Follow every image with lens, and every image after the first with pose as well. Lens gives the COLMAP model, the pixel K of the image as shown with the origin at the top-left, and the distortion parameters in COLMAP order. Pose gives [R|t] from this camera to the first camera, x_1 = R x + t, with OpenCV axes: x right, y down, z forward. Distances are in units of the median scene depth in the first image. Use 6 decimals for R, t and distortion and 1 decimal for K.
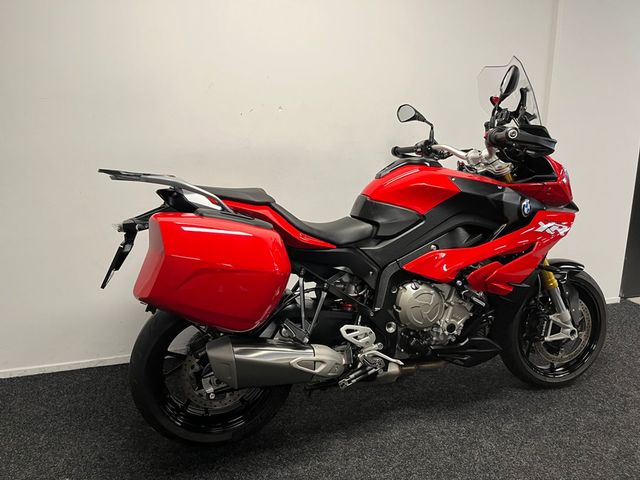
lens RADIAL K [[483.2, 0, 320.0], [0, 483.2, 240.0], [0, 0, 1]] dist [0.075466, -0.104349]
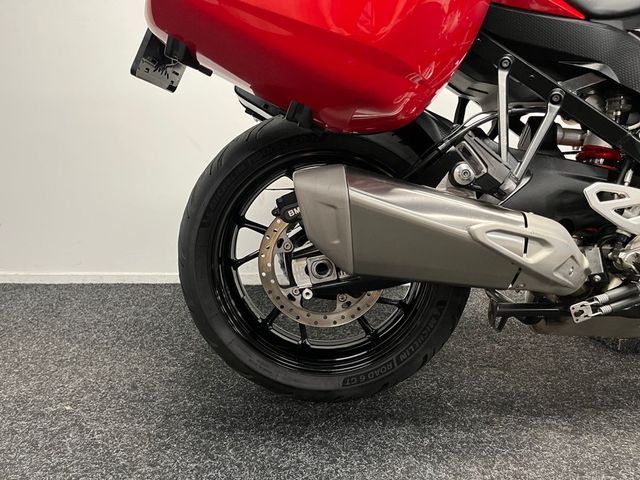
lens RADIAL K [[483.2, 0, 320.0], [0, 483.2, 240.0], [0, 0, 1]] dist [0.075466, -0.104349]
pose [[0.950189, 0.065468, -0.304721, -0.049864], [-0.071272, 0.997425, -0.007951, 0.244799], [0.303416, 0.029273, 0.952409, 0.469444]]
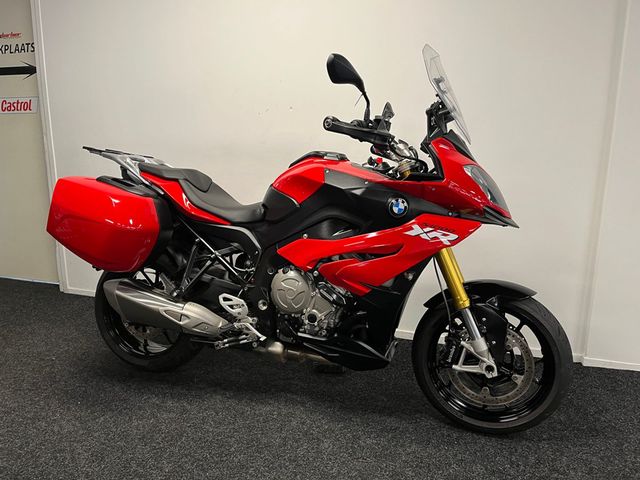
lens RADIAL K [[483.2, 0, 320.0], [0, 483.2, 240.0], [0, 0, 1]] dist [0.075466, -0.104349]
pose [[0.832366, 0.130945, -0.538535, 0.806121], [-0.147243, 0.989016, 0.012898, 0.005249], [0.534309, 0.068559, 0.842504, 0.154697]]
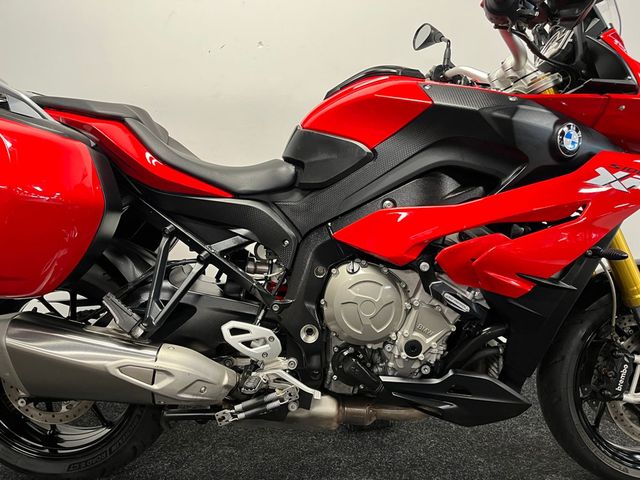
lens RADIAL K [[483.2, 0, 320.0], [0, 483.2, 240.0], [0, 0, 1]] dist [0.075466, -0.104349]
pose [[0.957505, 0.057017, -0.282724, 0.320048], [-0.077422, 0.995098, -0.061523, 0.099508], [0.277831, 0.080798, 0.957226, 0.418736]]
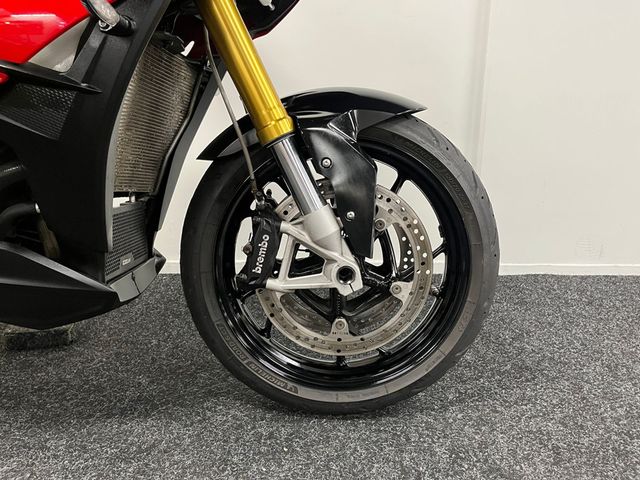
lens RADIAL K [[483.2, 0, 320.0], [0, 483.2, 240.0], [0, 0, 1]] dist [0.075466, -0.104349]
pose [[0.965443, 0.078113, -0.248631, 0.679873], [-0.071497, 0.996807, 0.035545, 0.176353], [0.250613, -0.016540, 0.967946, 0.748997]]
